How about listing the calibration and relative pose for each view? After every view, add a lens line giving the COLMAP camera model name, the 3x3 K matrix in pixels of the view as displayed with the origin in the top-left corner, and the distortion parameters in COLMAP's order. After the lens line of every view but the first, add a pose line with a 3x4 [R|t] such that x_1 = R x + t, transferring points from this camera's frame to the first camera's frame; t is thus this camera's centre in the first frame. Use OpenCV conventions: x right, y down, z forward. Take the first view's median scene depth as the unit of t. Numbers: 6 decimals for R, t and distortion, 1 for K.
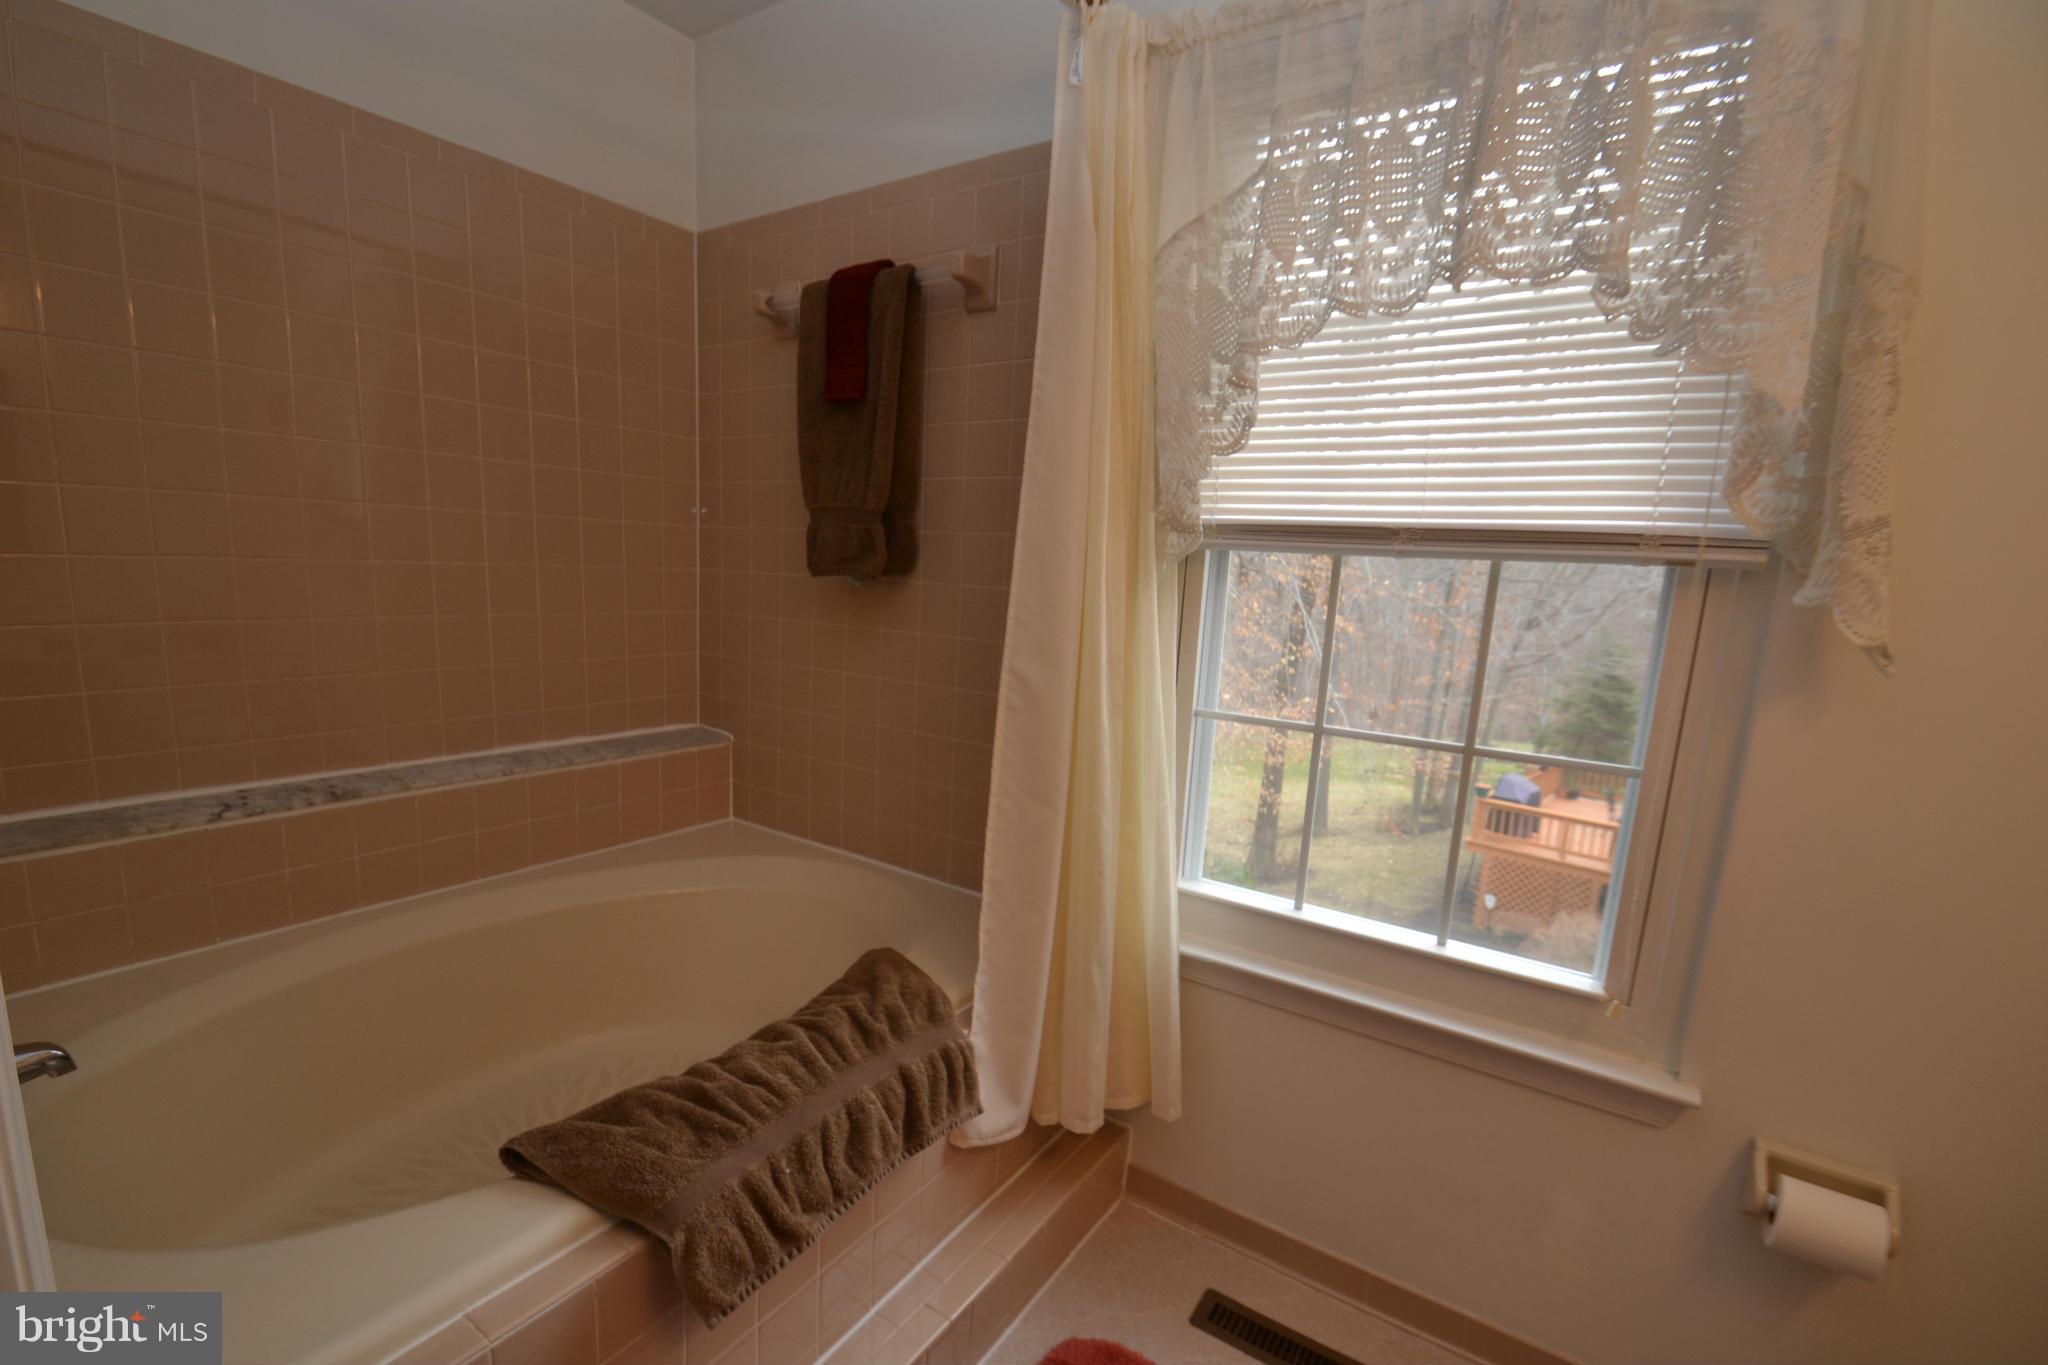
lens RADIAL K [[919.9, 0, 988.8], [0, 919.9, 726.2], [0, 0, 1]] dist [0.015128, -0.018494]
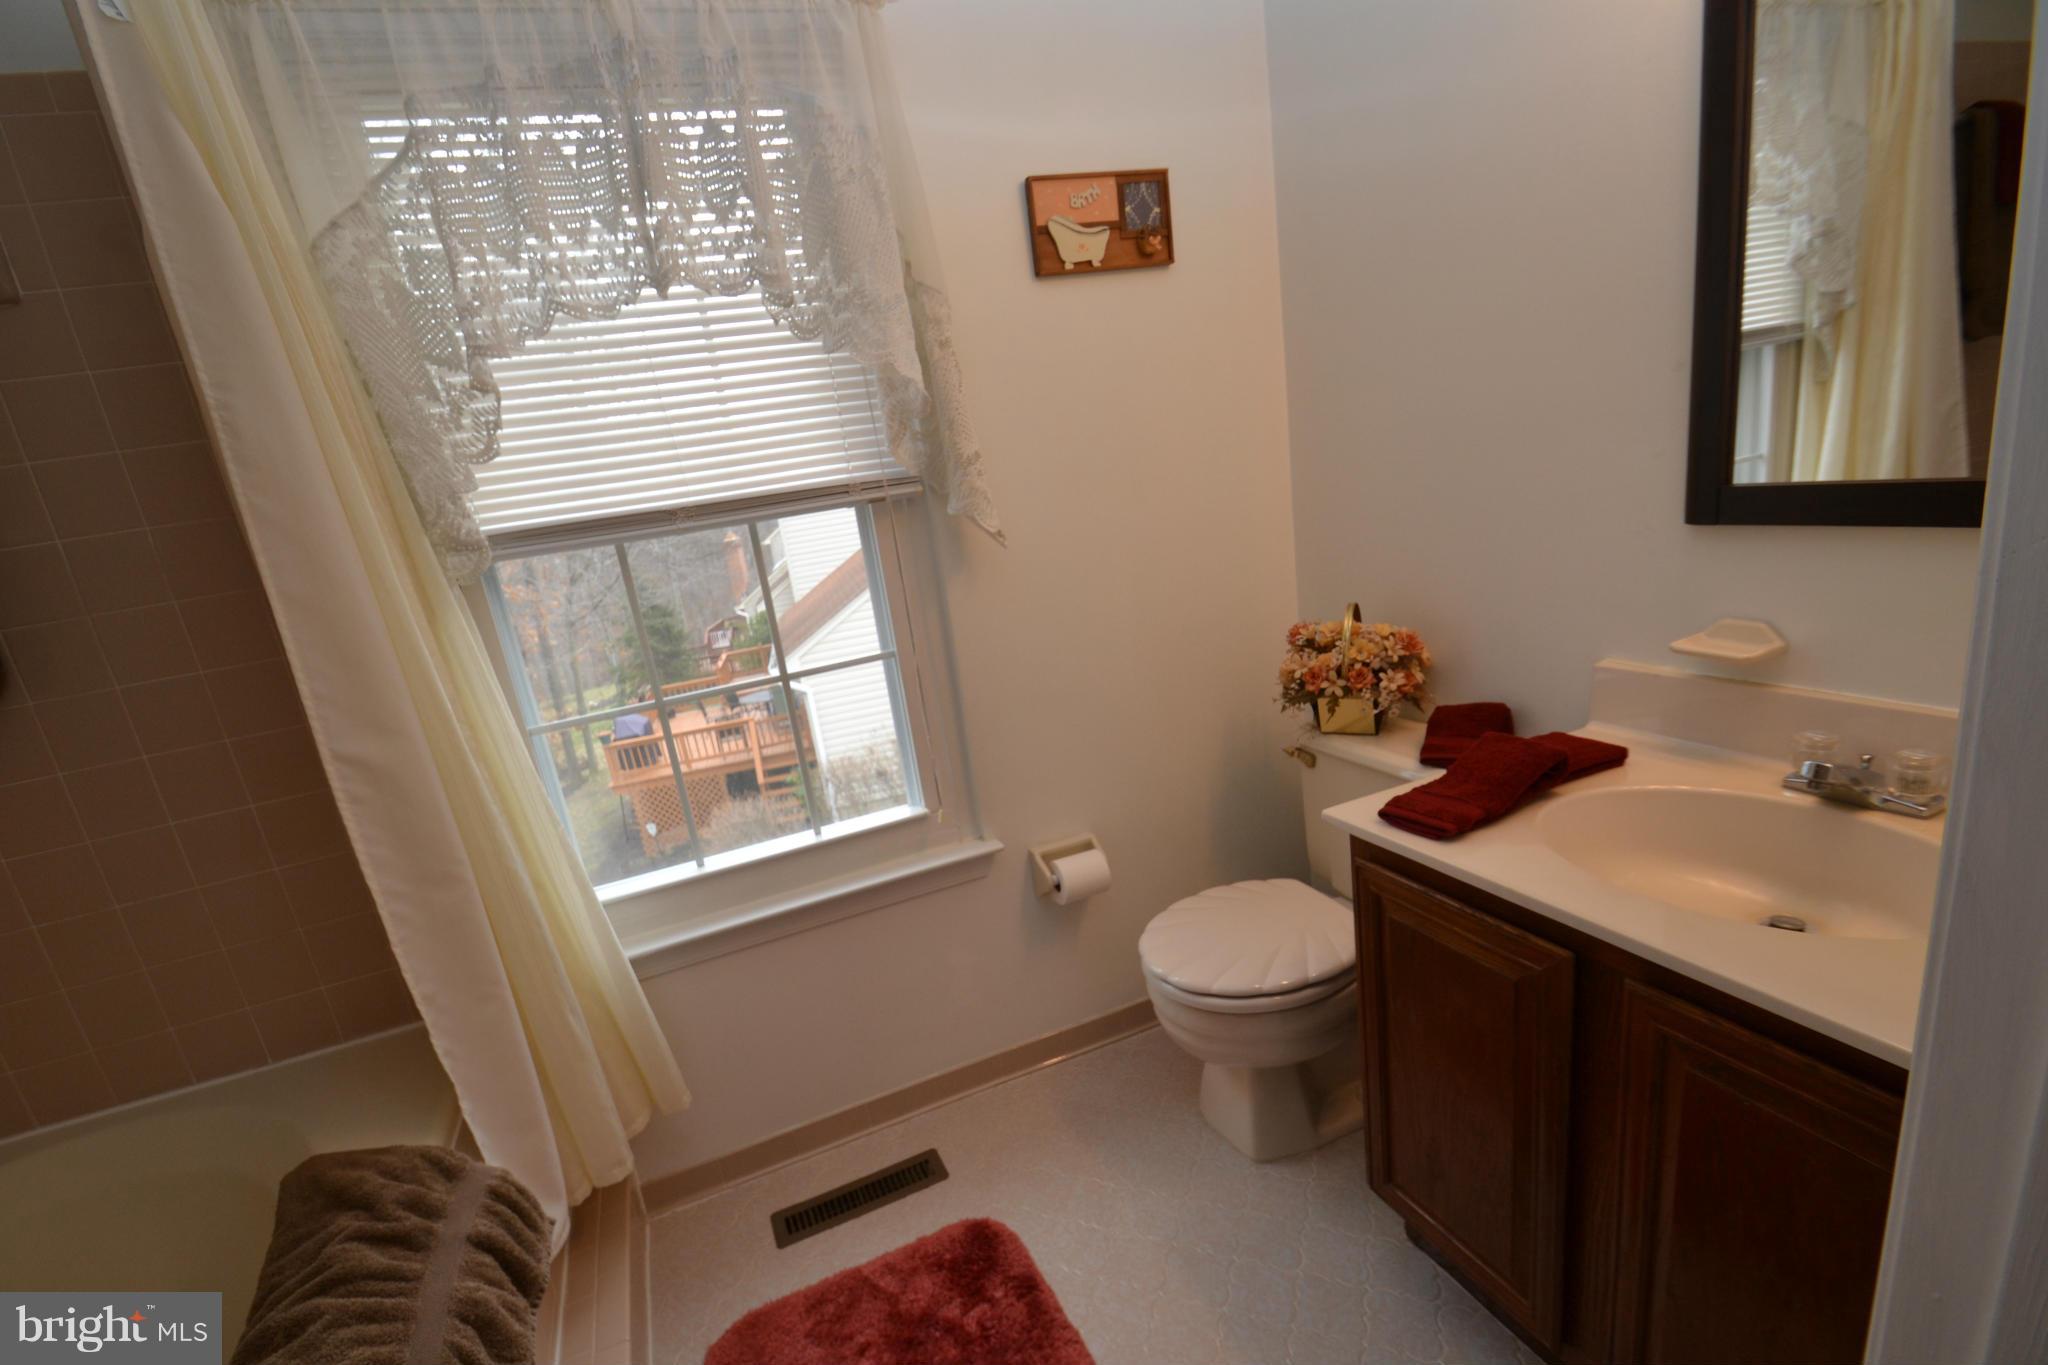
lens RADIAL K [[919.9, 0, 988.8], [0, 919.9, 726.2], [0, 0, 1]] dist [0.015128, -0.018494]
pose [[0.537266, -0.343321, 0.770374, -0.307746], [0.315618, 0.928876, 0.193843, -0.067752], [-0.782132, 0.138998, 0.607411, 0.063174]]
